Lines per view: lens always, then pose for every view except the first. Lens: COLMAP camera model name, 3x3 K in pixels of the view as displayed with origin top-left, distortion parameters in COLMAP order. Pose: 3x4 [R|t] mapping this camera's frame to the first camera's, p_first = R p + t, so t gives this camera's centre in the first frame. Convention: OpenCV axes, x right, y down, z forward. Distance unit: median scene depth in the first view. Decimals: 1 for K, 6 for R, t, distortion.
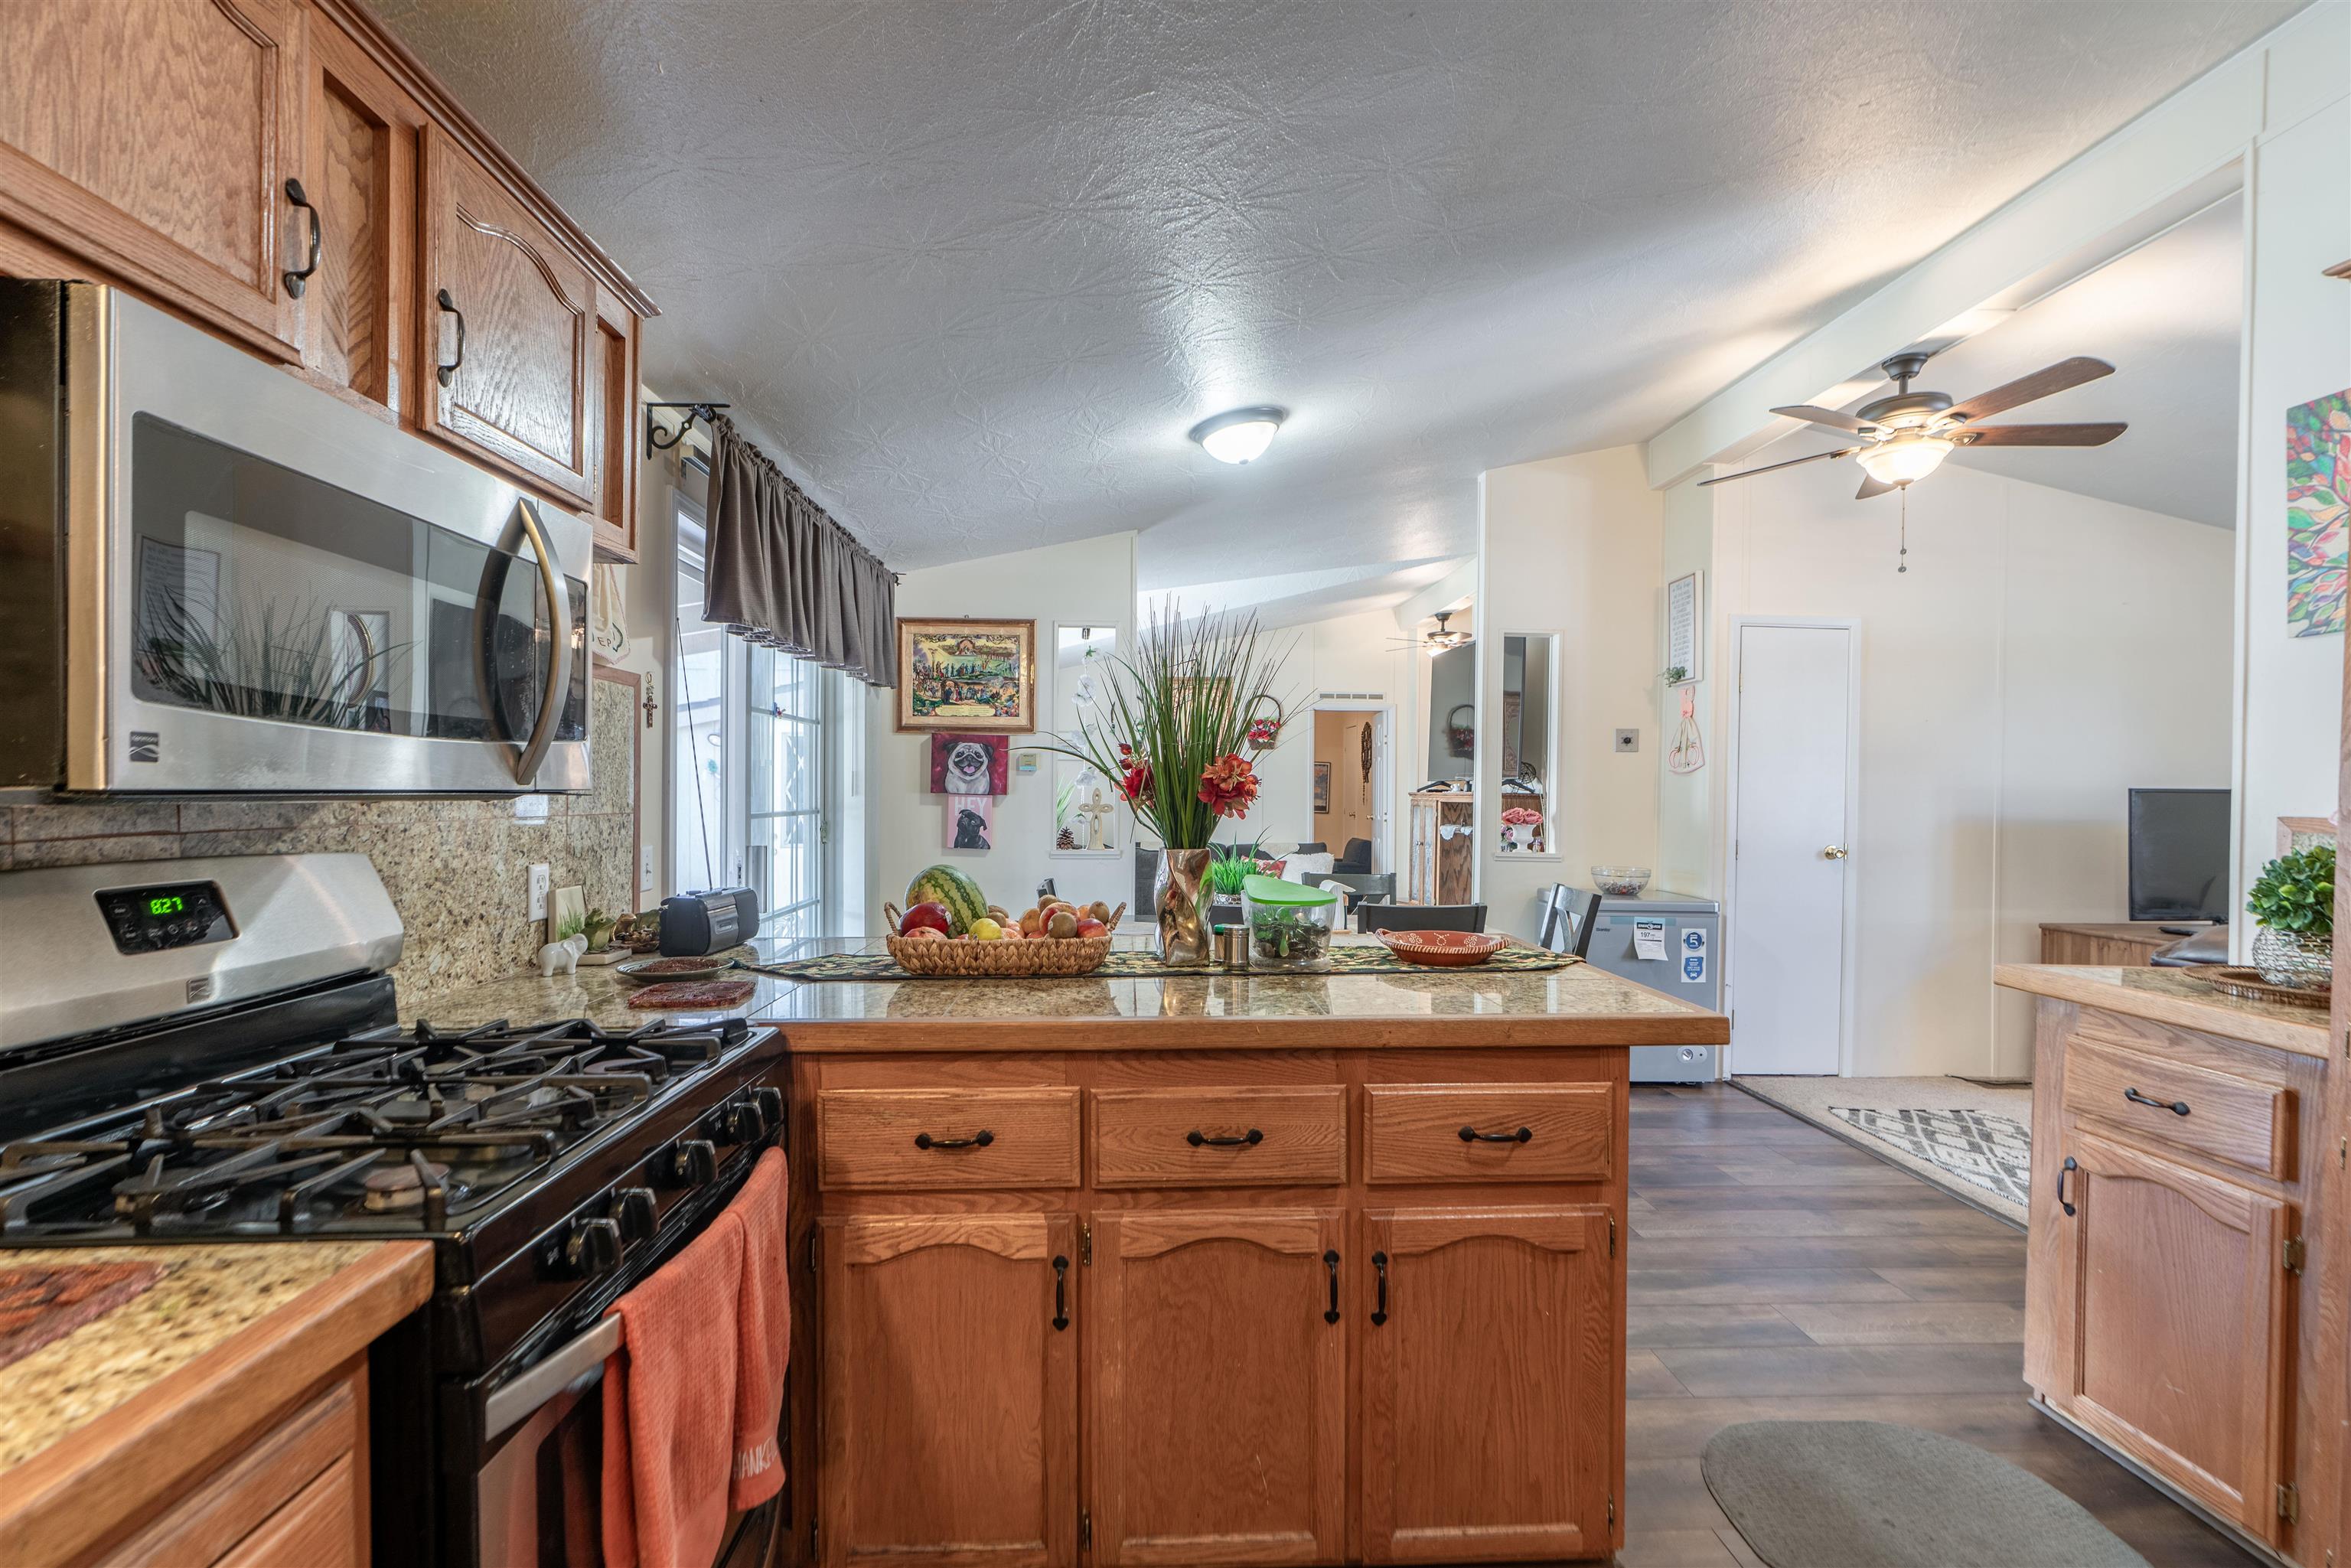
lens RADIAL K [[1053.5, 0, 1177.2], [0, 1053.5, 799.3], [0, 0, 1]] dist [-0.013429, 0.005402]
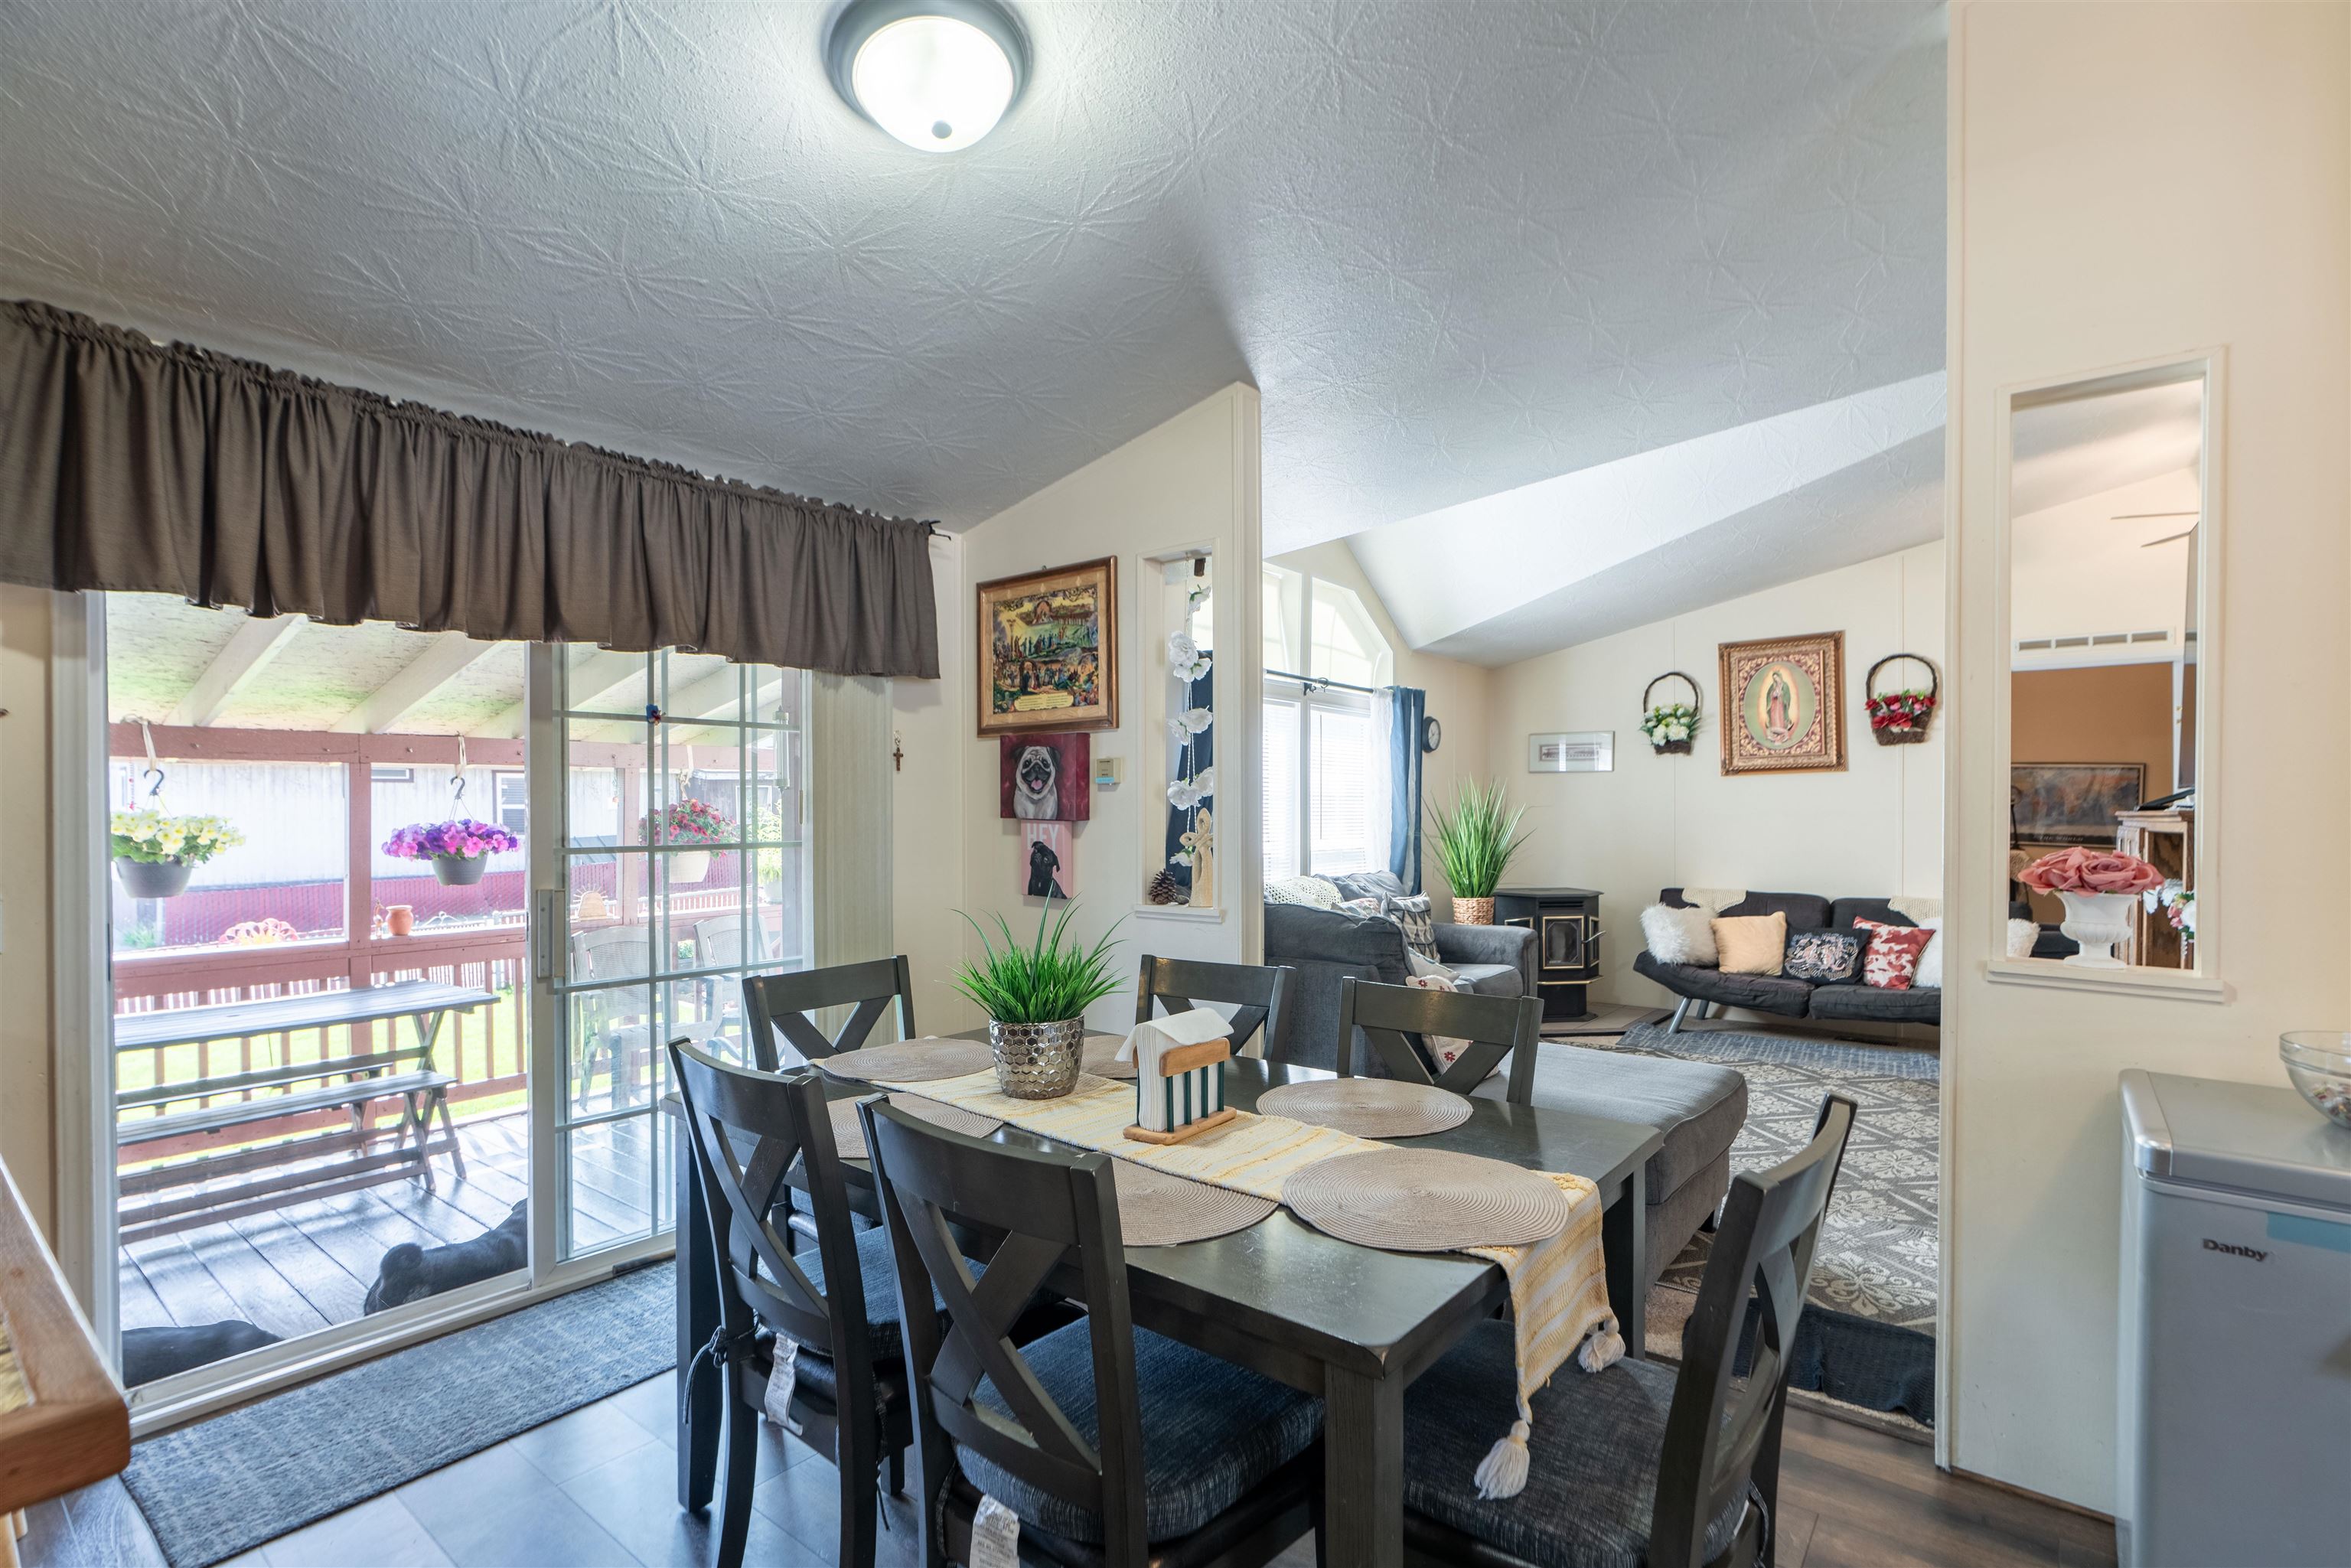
lens RADIAL K [[1082.2, 0, 1194.7], [0, 1082.2, 815.2], [0, 0, 1]] dist [-0.016112, 0.000838]
pose [[0.758104, -0.007477, -0.652090, 0.852326], [0.002023, 0.999956, -0.009114, -0.002525], [0.652130, 0.005590, 0.758086, 1.264576]]
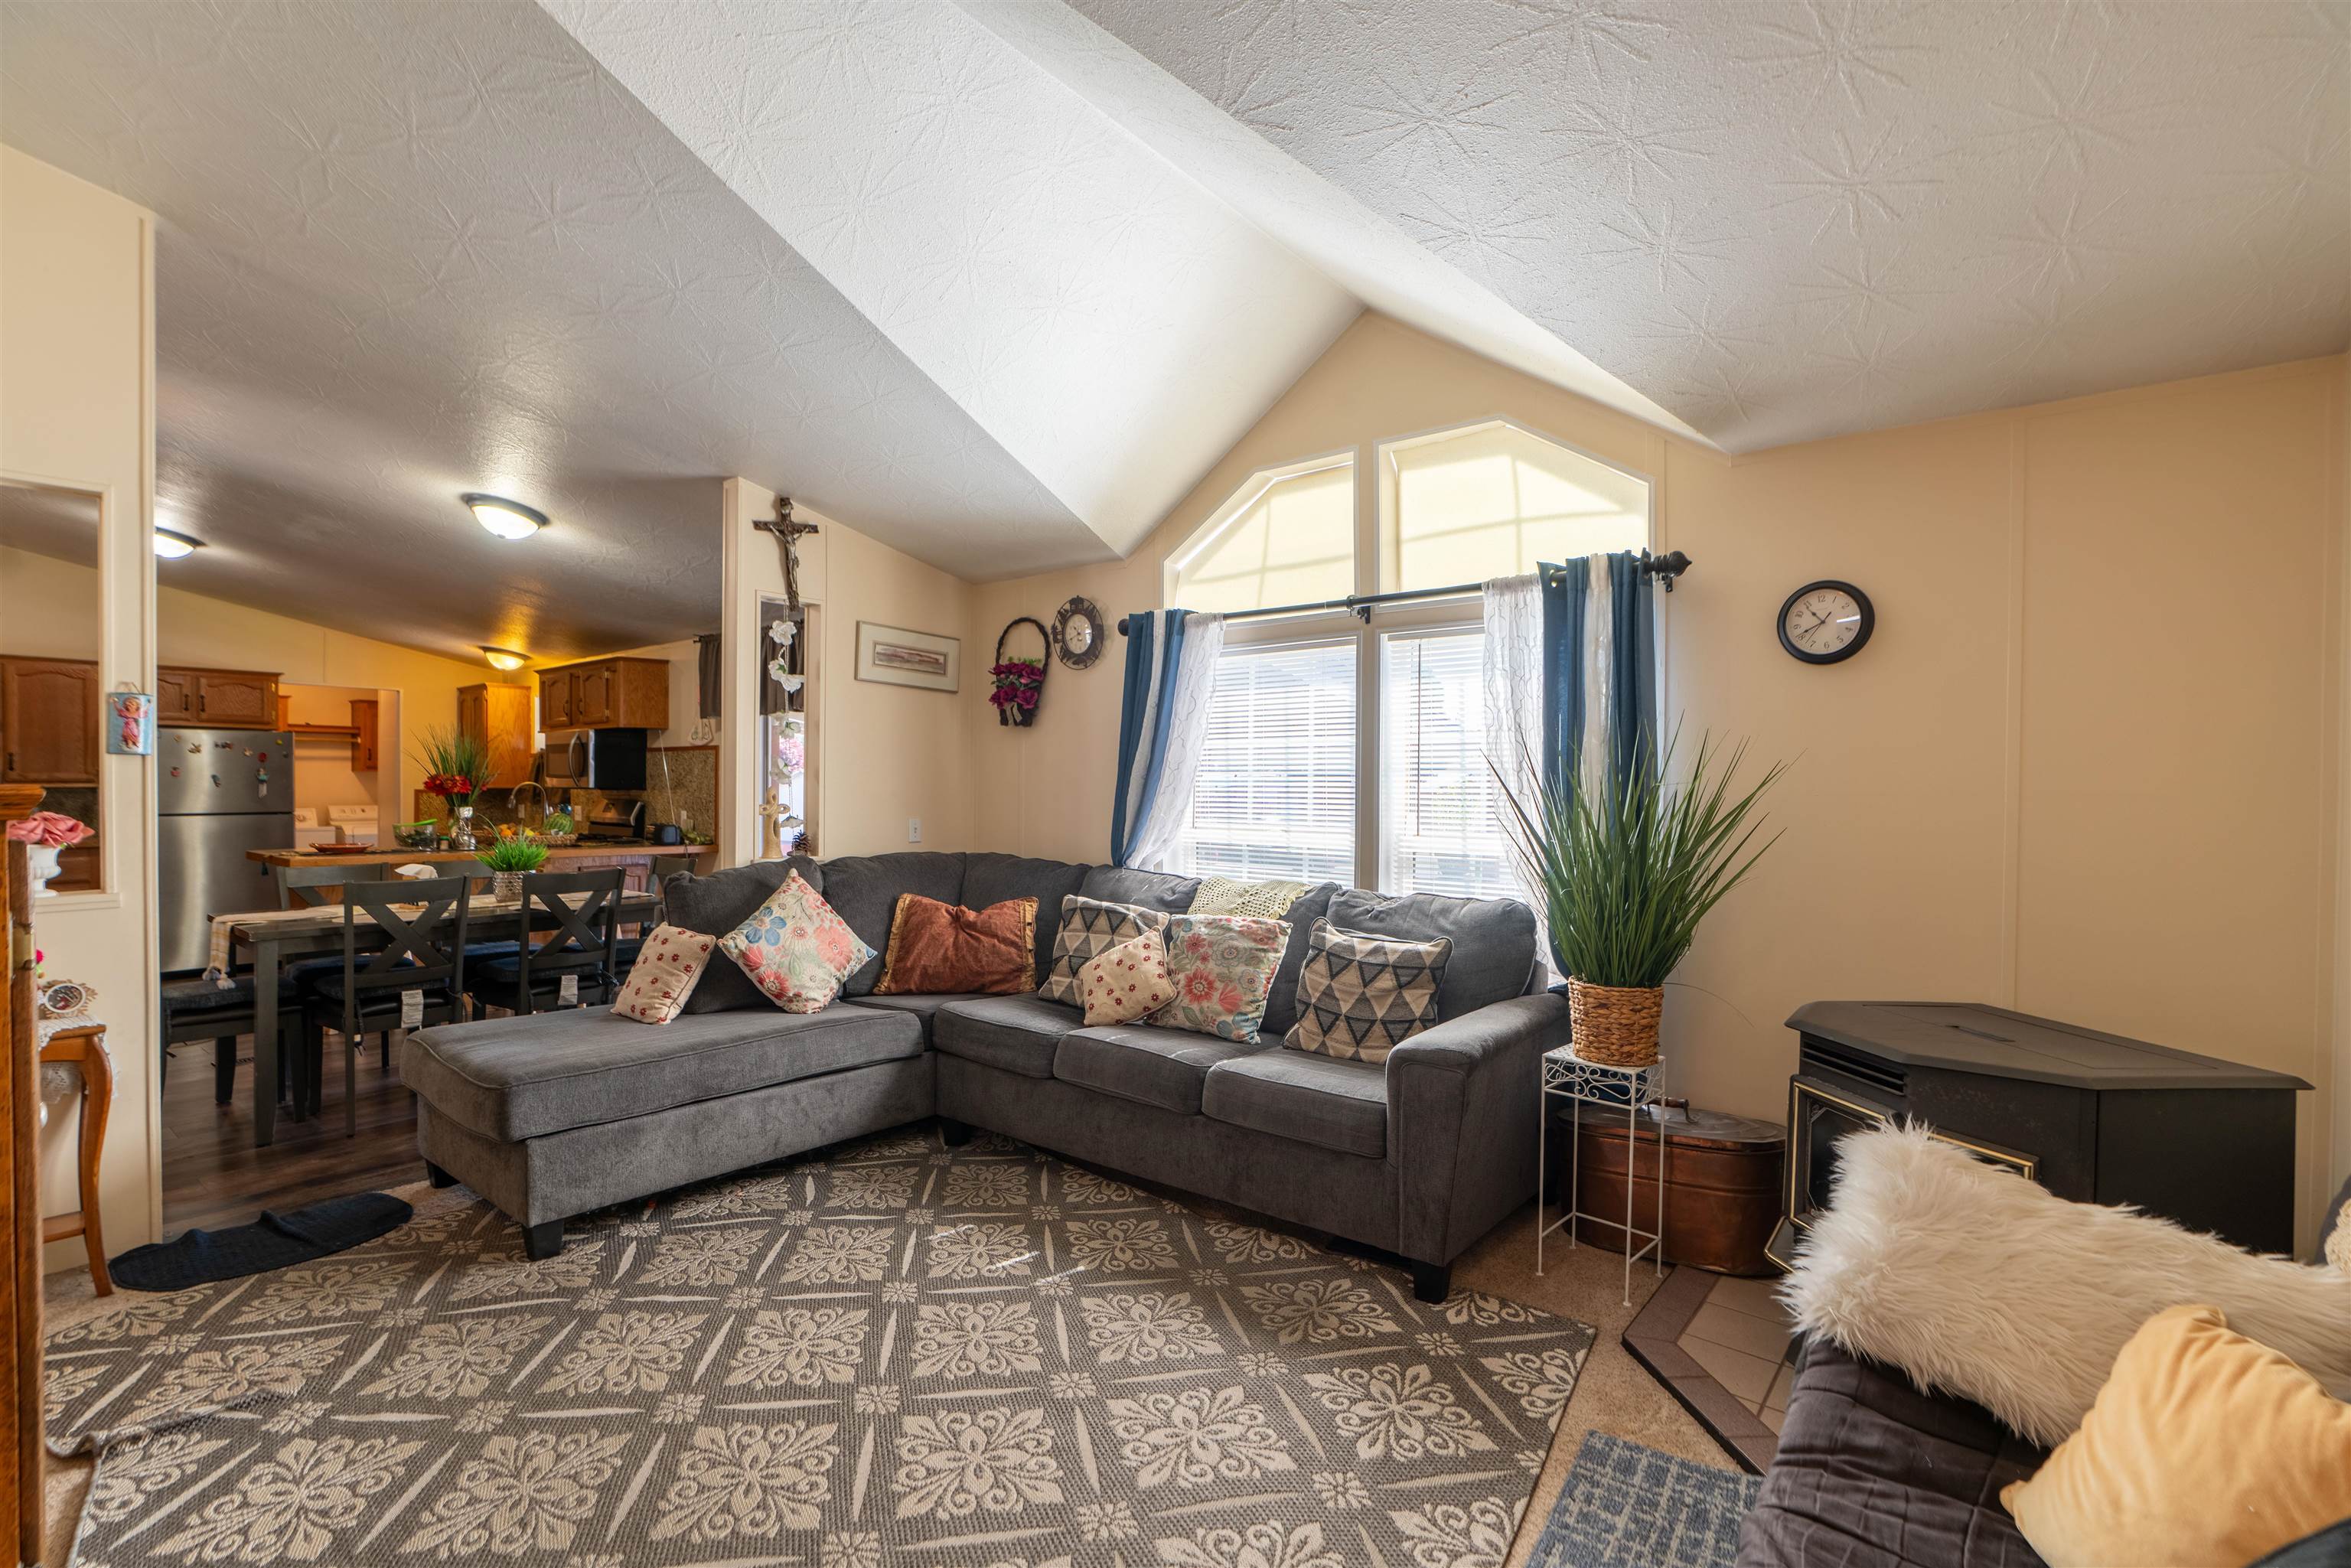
lens RADIAL K [[1053.5, 0, 1177.2], [0, 1053.5, 799.3], [0, 0, 1]] dist [-0.013429, 0.005402]
pose [[-0.661568, -0.005192, -0.749868, 0.867402], [-0.020402, 0.999730, 0.011078, -0.040105], [0.749608, 0.022628, -0.661495, 4.566174]]
